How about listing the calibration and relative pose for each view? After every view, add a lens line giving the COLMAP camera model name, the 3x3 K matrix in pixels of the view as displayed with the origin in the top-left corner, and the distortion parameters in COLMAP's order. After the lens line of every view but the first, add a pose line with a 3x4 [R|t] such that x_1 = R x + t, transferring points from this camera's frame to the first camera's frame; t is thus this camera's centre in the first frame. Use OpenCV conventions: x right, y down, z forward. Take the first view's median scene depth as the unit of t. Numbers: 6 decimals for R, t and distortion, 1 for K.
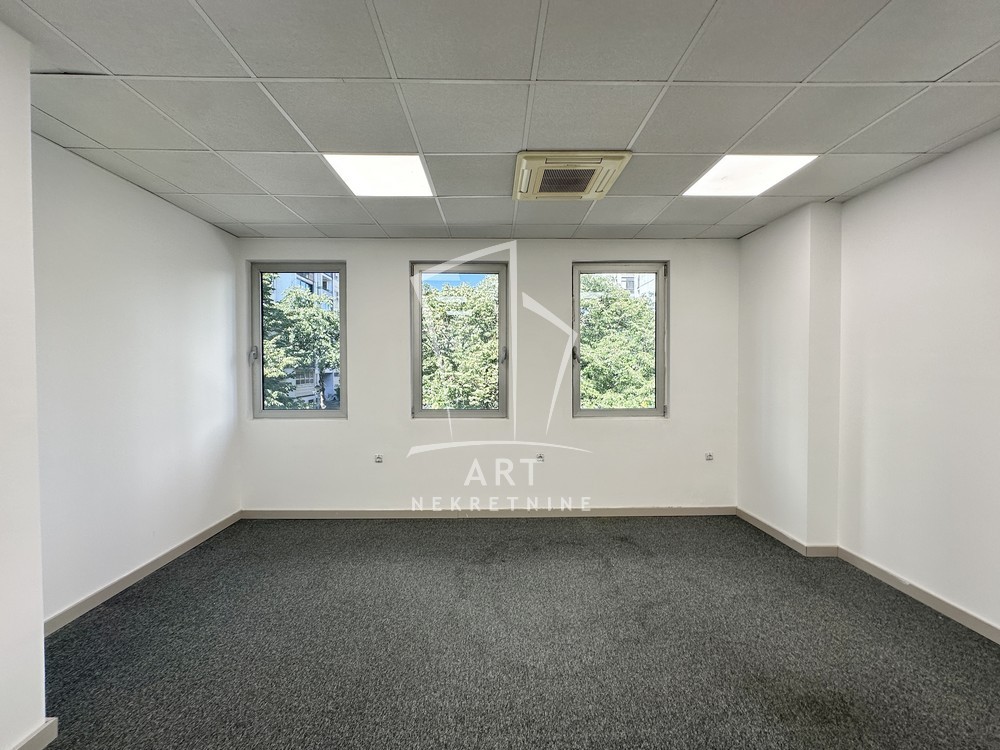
lens RADIAL K [[398.4, 0, 497.1], [0, 398.4, 375.5], [0, 0, 1]] dist [-0.000703, -0.000471]
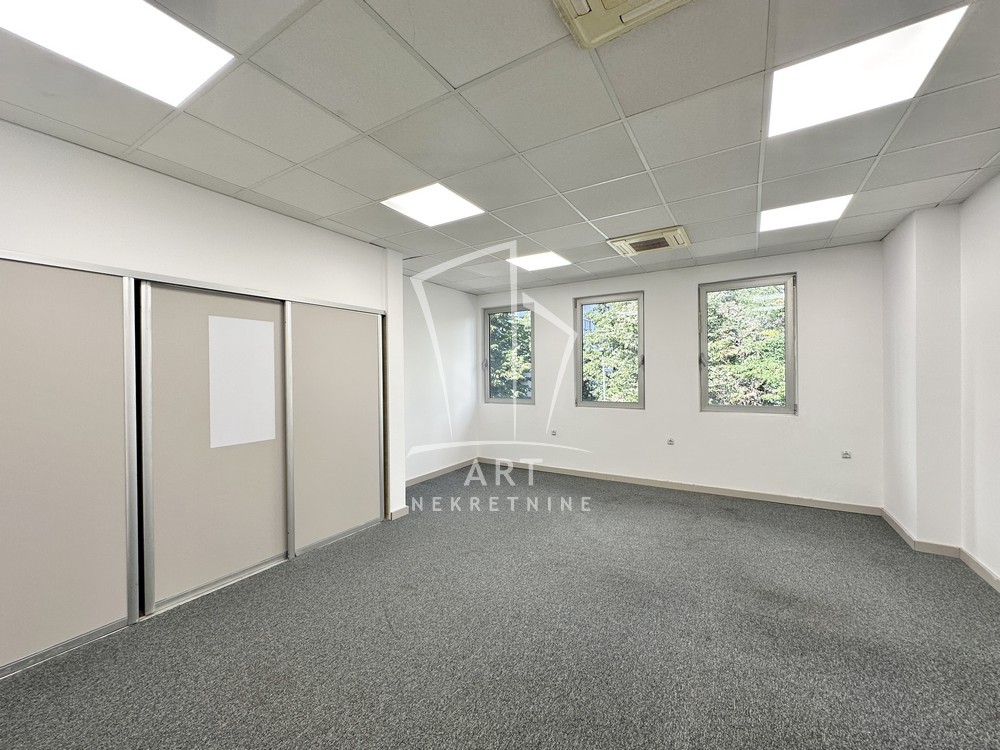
lens RADIAL K [[398.4, 0, 497.1], [0, 398.4, 375.5], [0, 0, 1]] dist [-0.000703, -0.000471]
pose [[0.838908, -0.002219, -0.544268, 0.375488], [-0.002547, 0.999965, -0.008003, 0.008444], [0.544267, 0.008100, 0.838873, -0.410503]]
